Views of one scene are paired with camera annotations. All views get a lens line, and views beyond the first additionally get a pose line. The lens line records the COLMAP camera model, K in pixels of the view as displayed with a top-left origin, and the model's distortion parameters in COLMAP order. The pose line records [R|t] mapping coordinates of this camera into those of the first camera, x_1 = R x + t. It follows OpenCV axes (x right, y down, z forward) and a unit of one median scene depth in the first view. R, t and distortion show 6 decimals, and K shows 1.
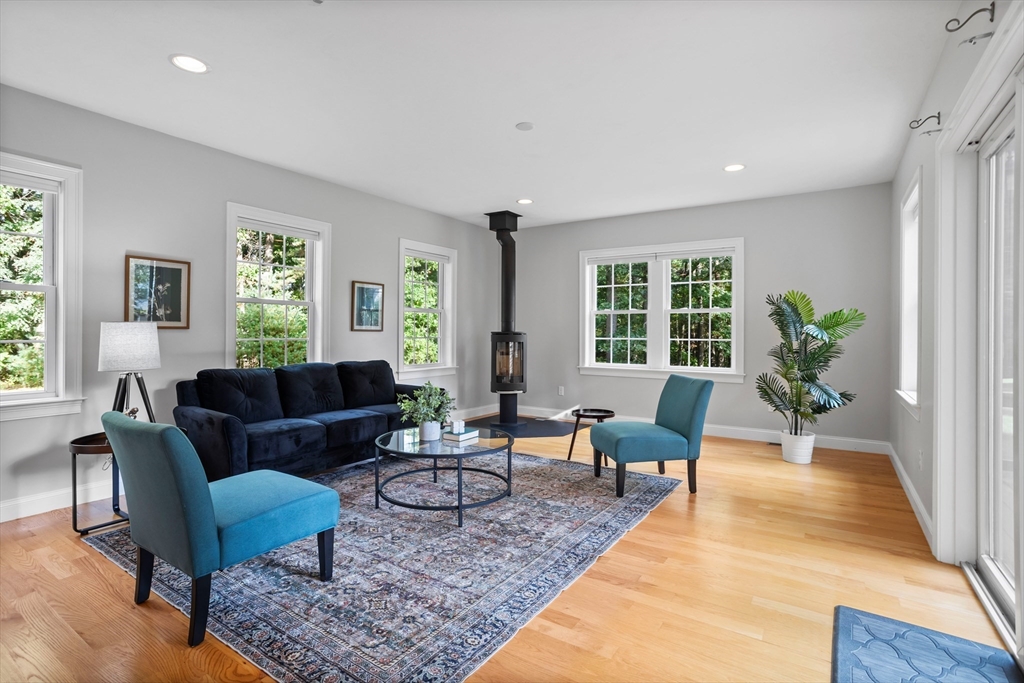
lens RADIAL K [[490.5, 0, 503.9], [0, 490.5, 337.7], [0, 0, 1]] dist [-0.030705, 0.000763]
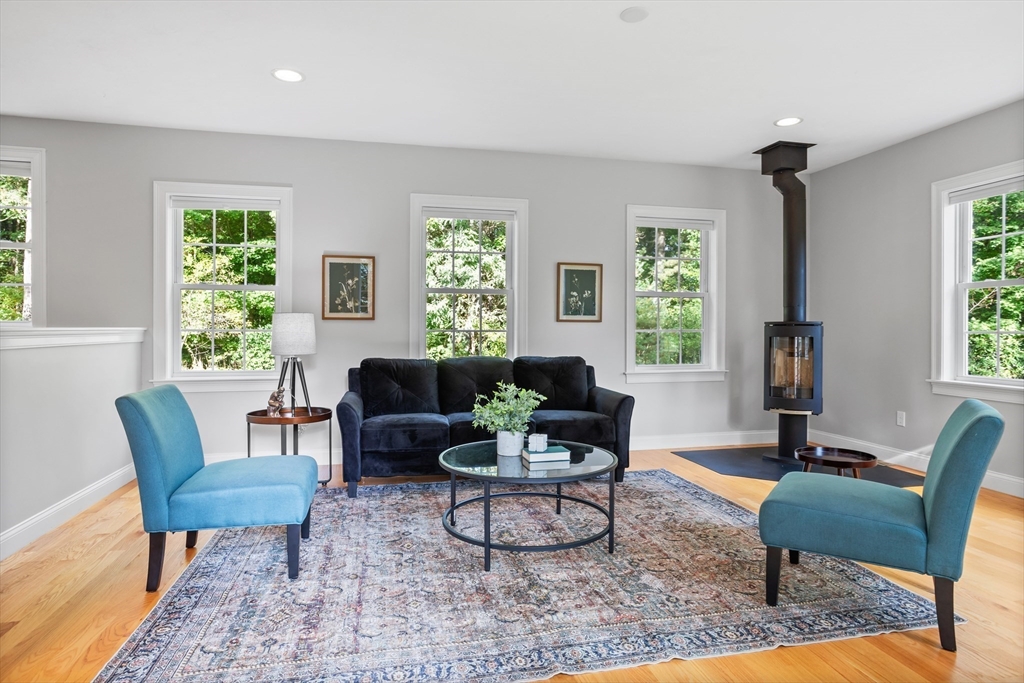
lens RADIAL K [[579.0, 0, 519.3], [0, 579.0, 326.5], [0, 0, 1]] dist [-0.025405, 0.005272]
pose [[0.734059, -0.005903, -0.679060, 0.377631], [-0.004329, 0.999901, -0.013372, 0.009893], [0.679072, 0.012756, 0.733961, 0.241960]]
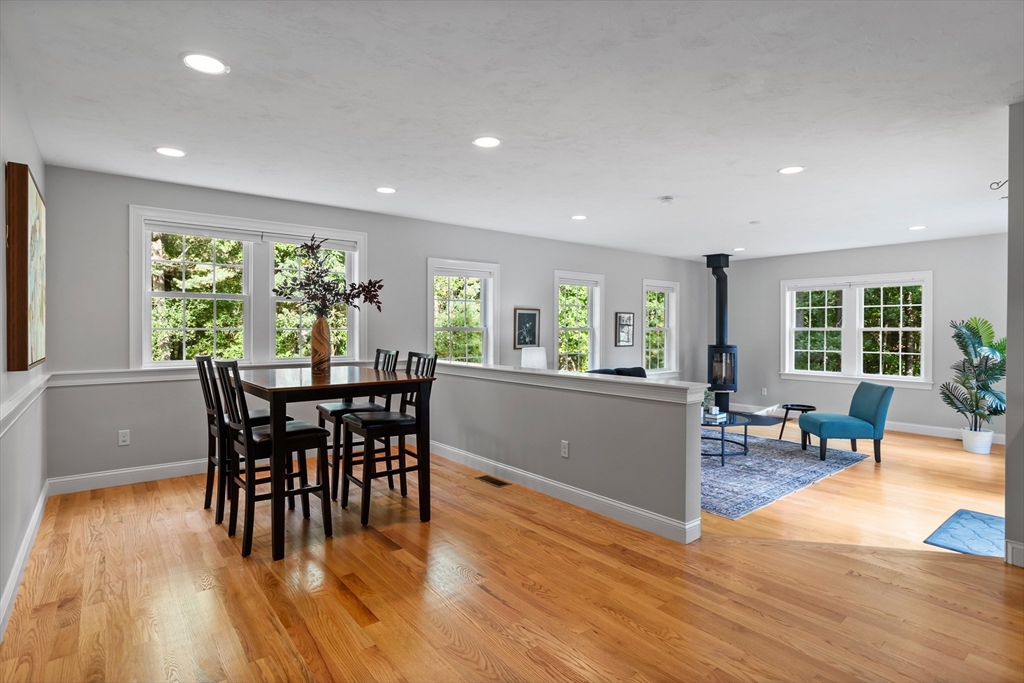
lens RADIAL K [[514.3, 0, 515.8], [0, 514.3, 333.6], [0, 0, 1]] dist [-0.020076, 0.011901]
pose [[0.960672, -0.000802, -0.277685, -0.195207], [0.000849, 1.000000, 0.000050, -0.060704], [0.277684, -0.000284, 0.960672, -0.653153]]
